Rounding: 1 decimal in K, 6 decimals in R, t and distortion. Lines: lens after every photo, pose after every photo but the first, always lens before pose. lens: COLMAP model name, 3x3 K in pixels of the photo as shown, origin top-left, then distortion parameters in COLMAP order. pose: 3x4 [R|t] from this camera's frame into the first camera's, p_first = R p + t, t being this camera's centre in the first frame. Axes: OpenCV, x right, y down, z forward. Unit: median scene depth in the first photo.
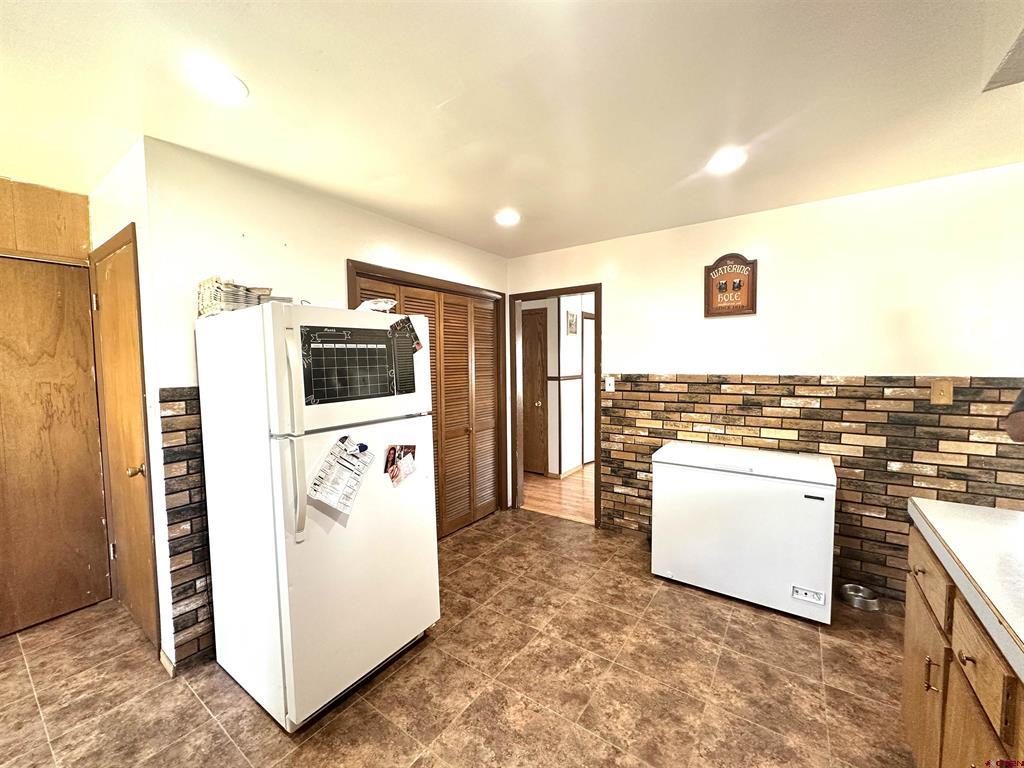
lens RADIAL K [[407.7, 0, 513.5], [0, 407.7, 384.9], [0, 0, 1]] dist [-0.003314, 0.001160]
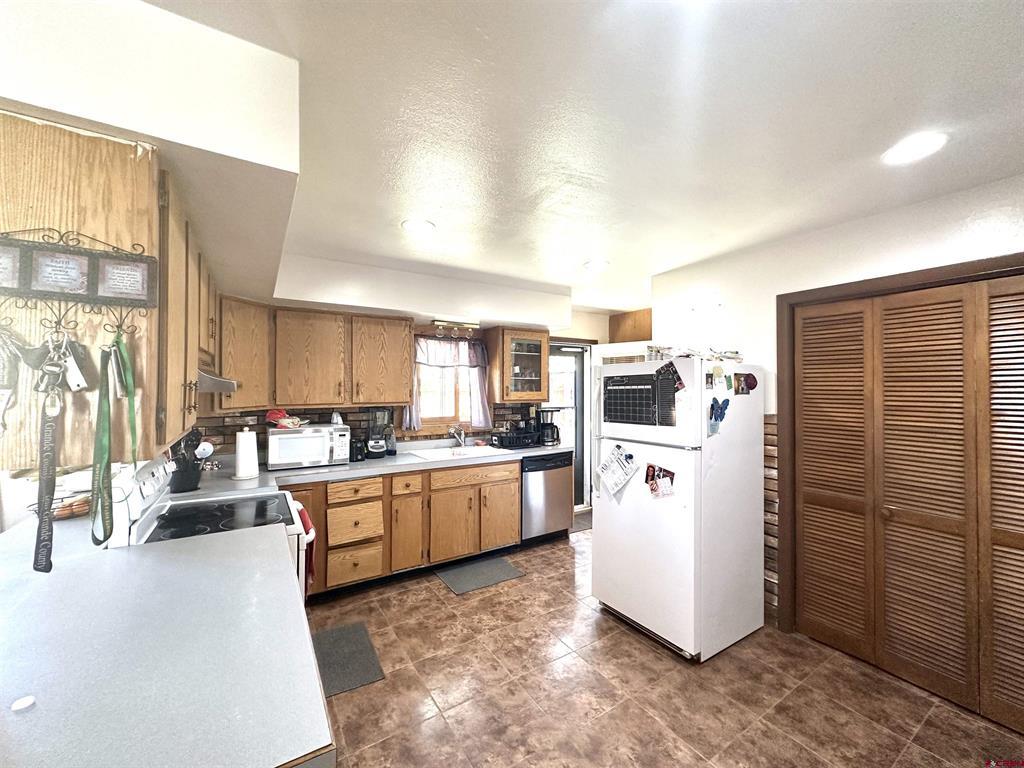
lens RADIAL K [[407.7, 0, 509.8], [0, 407.7, 383.6], [0, 0, 1]] dist [-0.003314, 0.001160]
pose [[-0.378234, 0.003314, -0.925704, 1.045904], [-0.049228, 0.998507, 0.023688, -0.111614], [0.924400, 0.054530, -0.377506, 1.051405]]
